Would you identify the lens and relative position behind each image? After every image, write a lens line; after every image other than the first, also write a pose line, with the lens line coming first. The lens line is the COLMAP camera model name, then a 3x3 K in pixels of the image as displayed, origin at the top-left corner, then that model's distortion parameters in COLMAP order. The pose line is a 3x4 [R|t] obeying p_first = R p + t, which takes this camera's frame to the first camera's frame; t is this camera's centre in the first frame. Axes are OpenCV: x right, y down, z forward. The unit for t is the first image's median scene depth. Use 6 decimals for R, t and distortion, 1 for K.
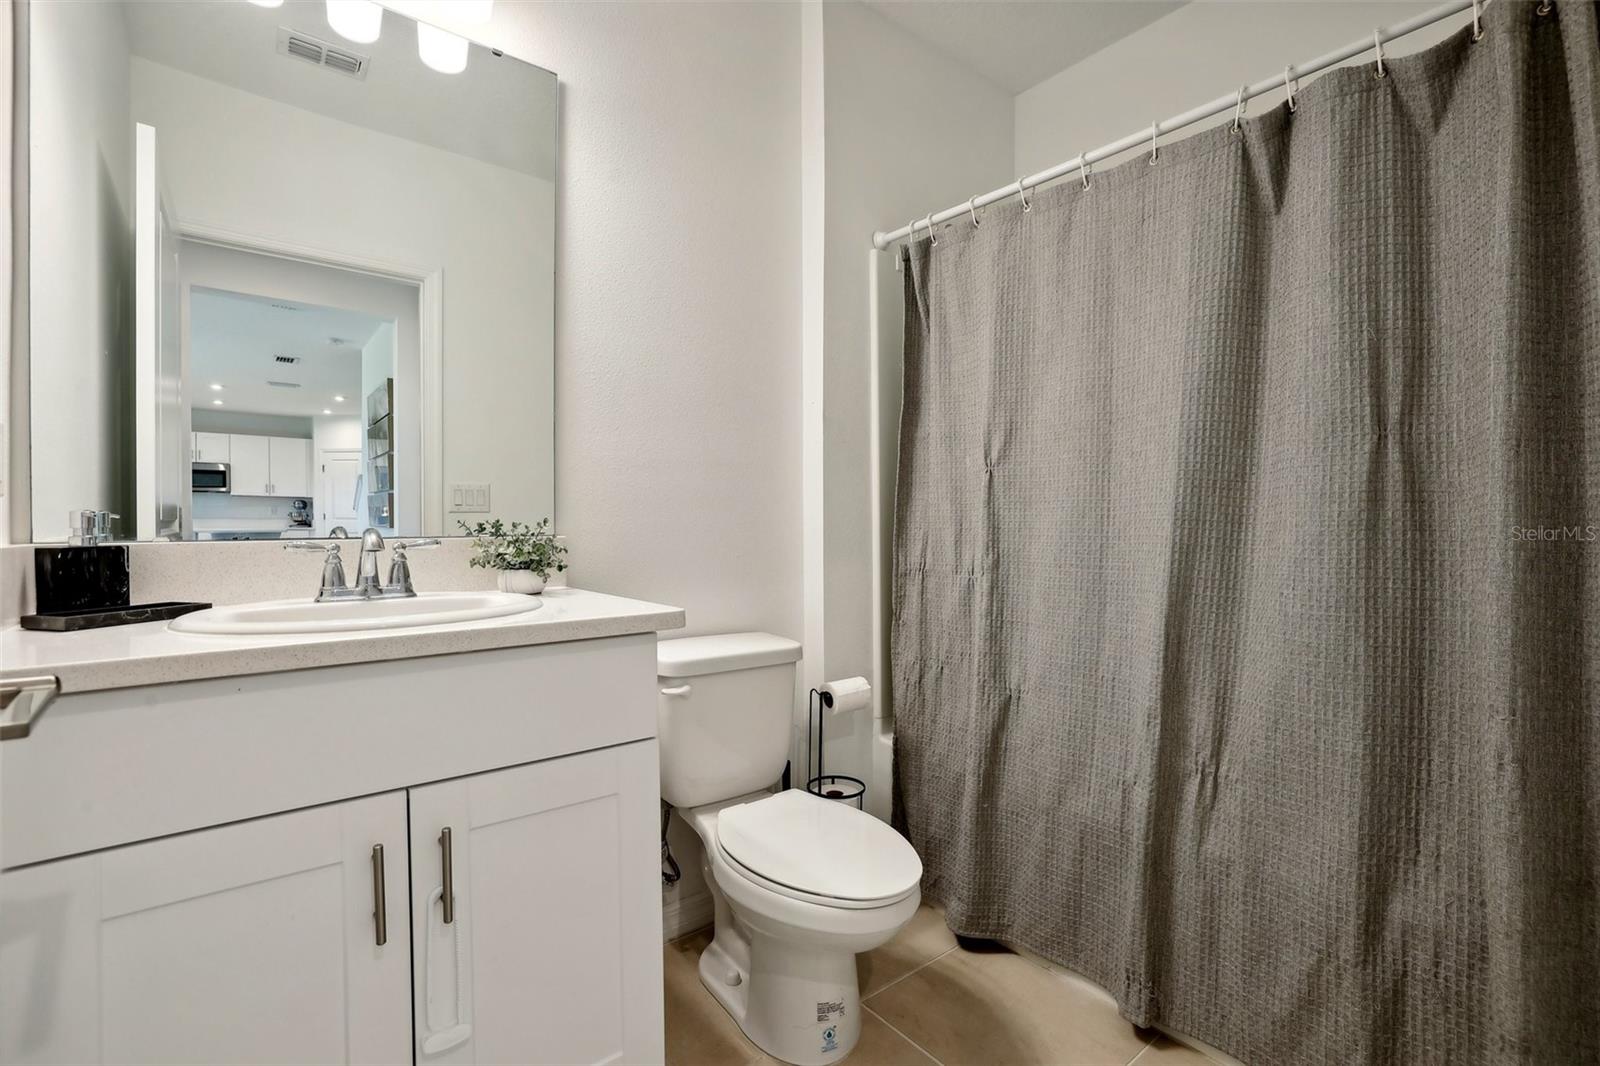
lens RADIAL K [[695.0, 0, 789.8], [0, 695.0, 524.4], [0, 0, 1]] dist [-0.043993, 0.016764]
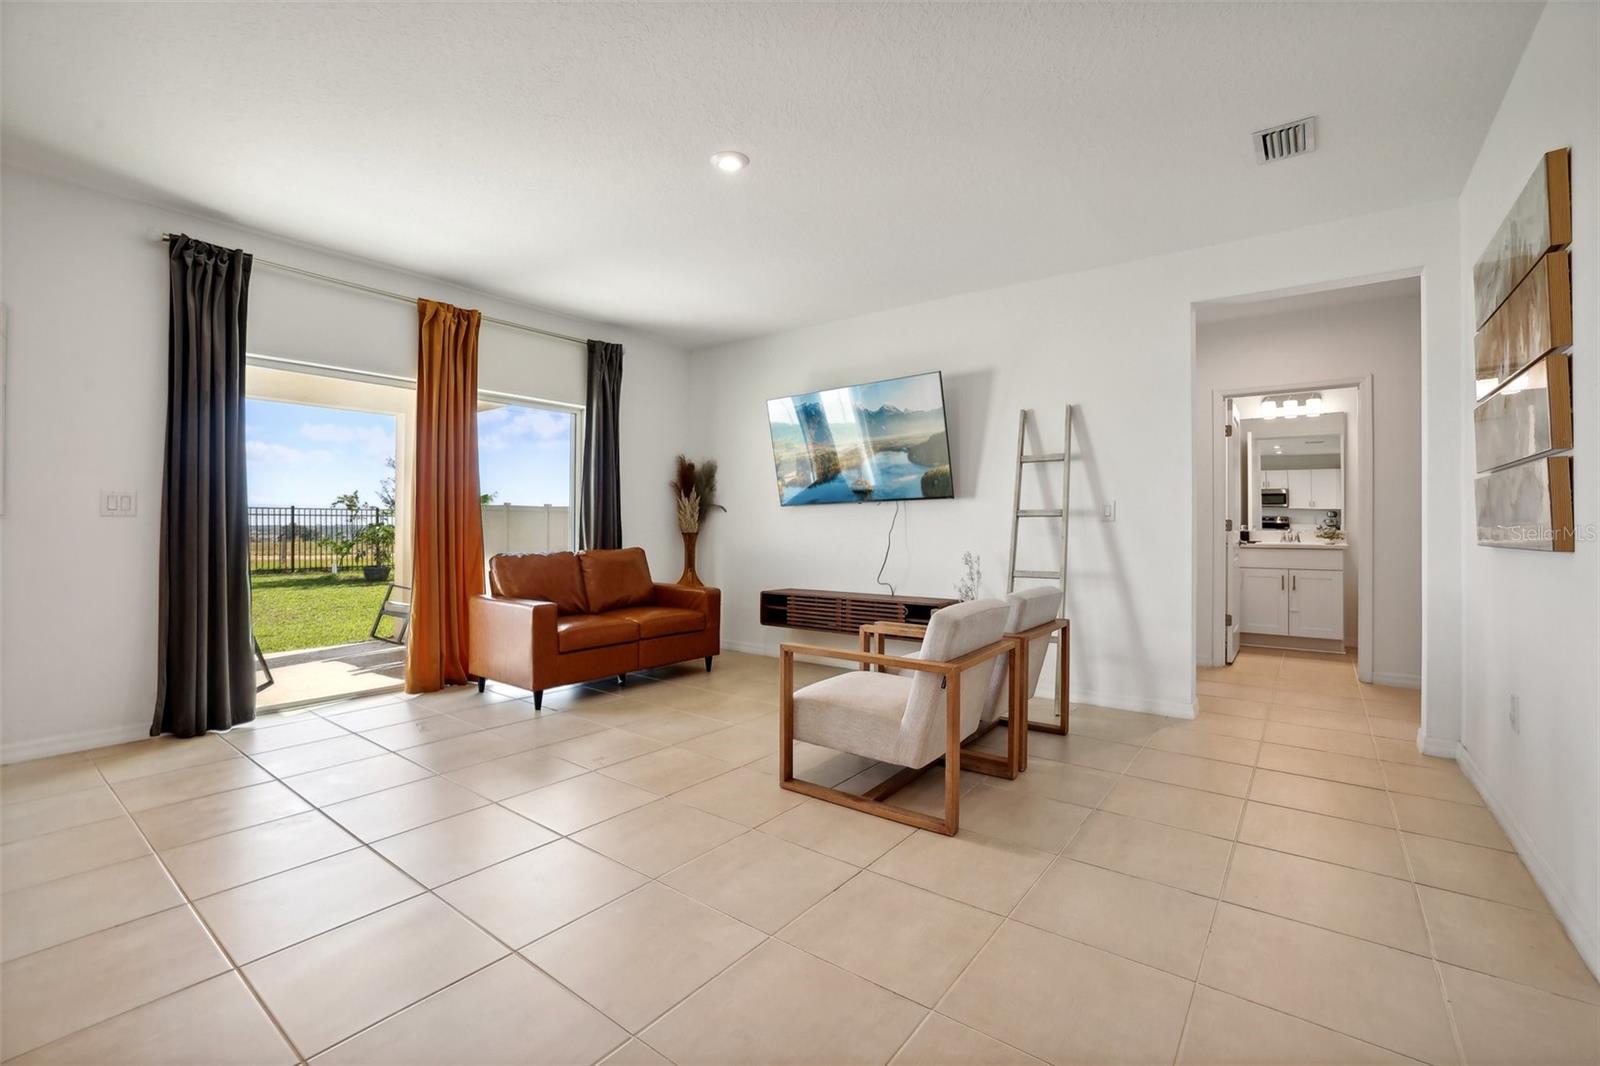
lens RADIAL K [[695.0, 0, 789.8], [0, 695.0, 524.4], [0, 0, 1]] dist [-0.043993, 0.016764]
pose [[0.234335, -0.000836, -0.972156, 0.456553], [-0.004865, 0.999986, -0.002033, 0.000756], [0.972144, 0.005206, 0.234327, -0.505243]]
